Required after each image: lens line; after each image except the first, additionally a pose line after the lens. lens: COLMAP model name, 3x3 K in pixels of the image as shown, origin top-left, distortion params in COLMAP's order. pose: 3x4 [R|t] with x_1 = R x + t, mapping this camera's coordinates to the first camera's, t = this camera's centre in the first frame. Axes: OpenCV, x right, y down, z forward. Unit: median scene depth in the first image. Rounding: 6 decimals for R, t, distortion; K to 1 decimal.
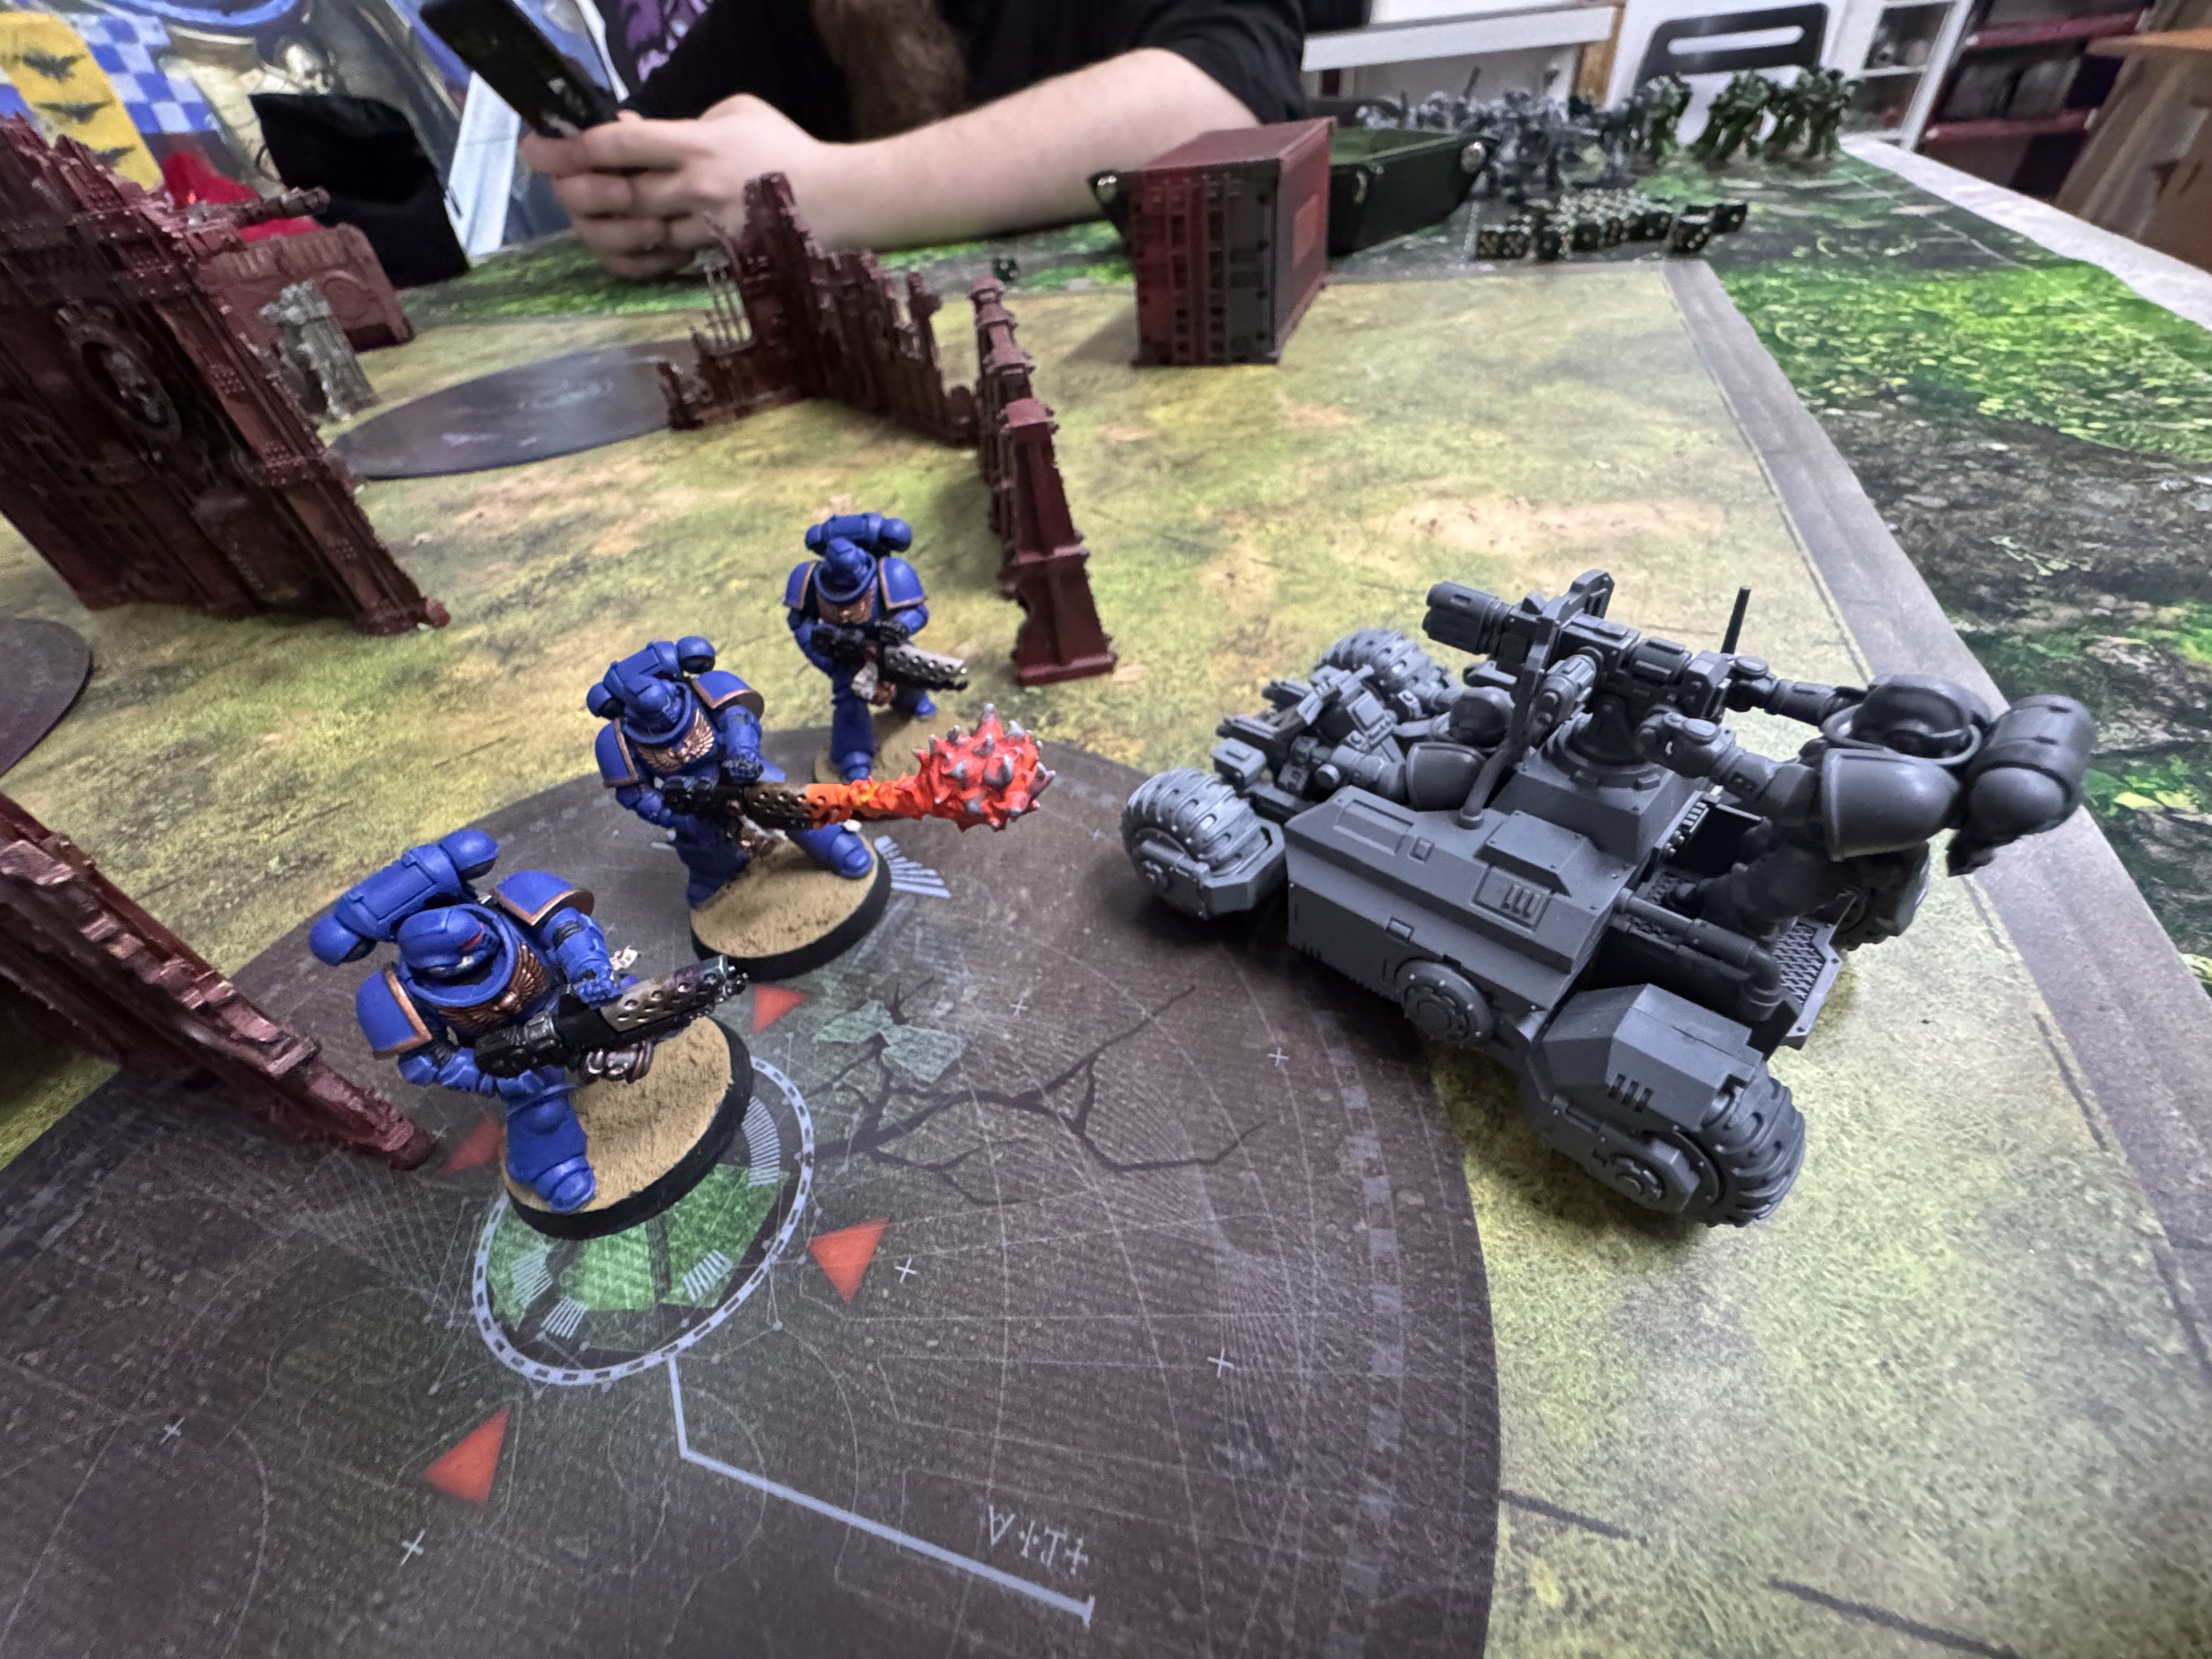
lens RADIAL K [[886.3, 0, 1105.0], [0, 886.3, 834.5], [0, 0, 1]] dist [-0.000886, -0.001233]
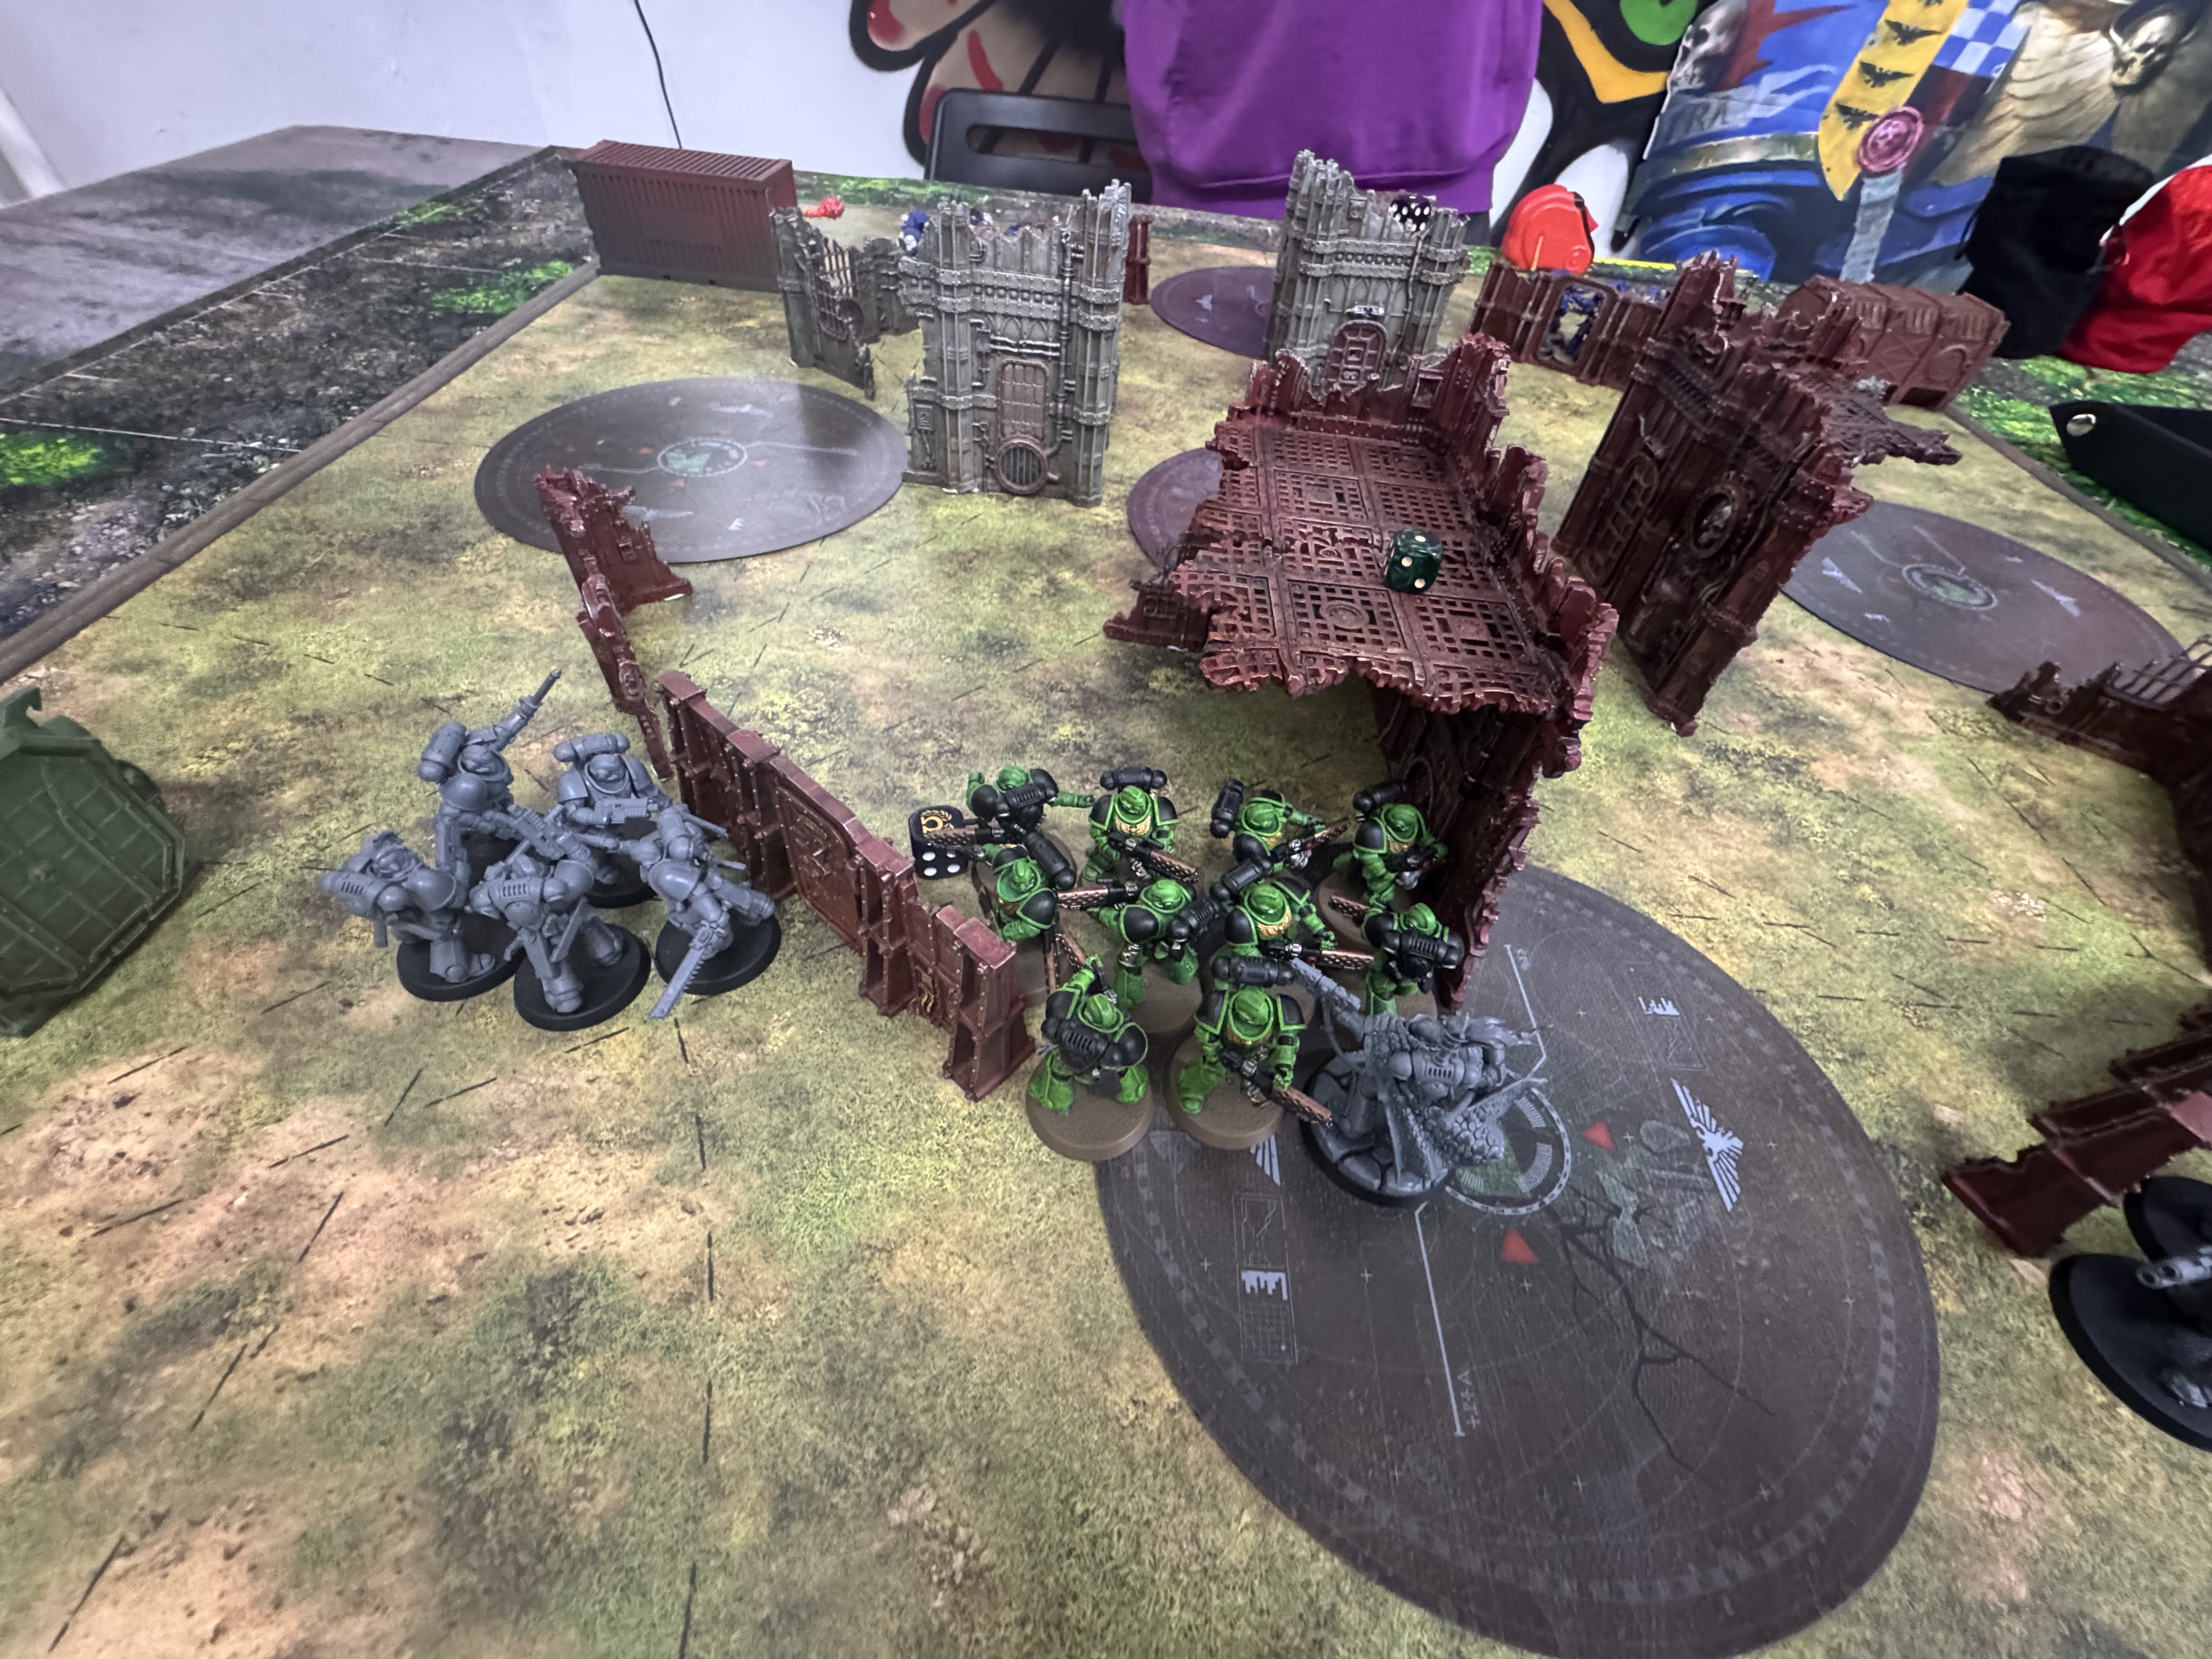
lens RADIAL K [[886.3, 0, 1119.2], [0, 886.3, 822.2], [0, 0, 1]] dist [-0.000886, -0.001233]
pose [[0.253349, 0.778016, -0.574896, -0.051818], [-0.724464, 0.546418, 0.420214, -0.103881], [0.641067, 0.310030, 0.702079, -0.548024]]
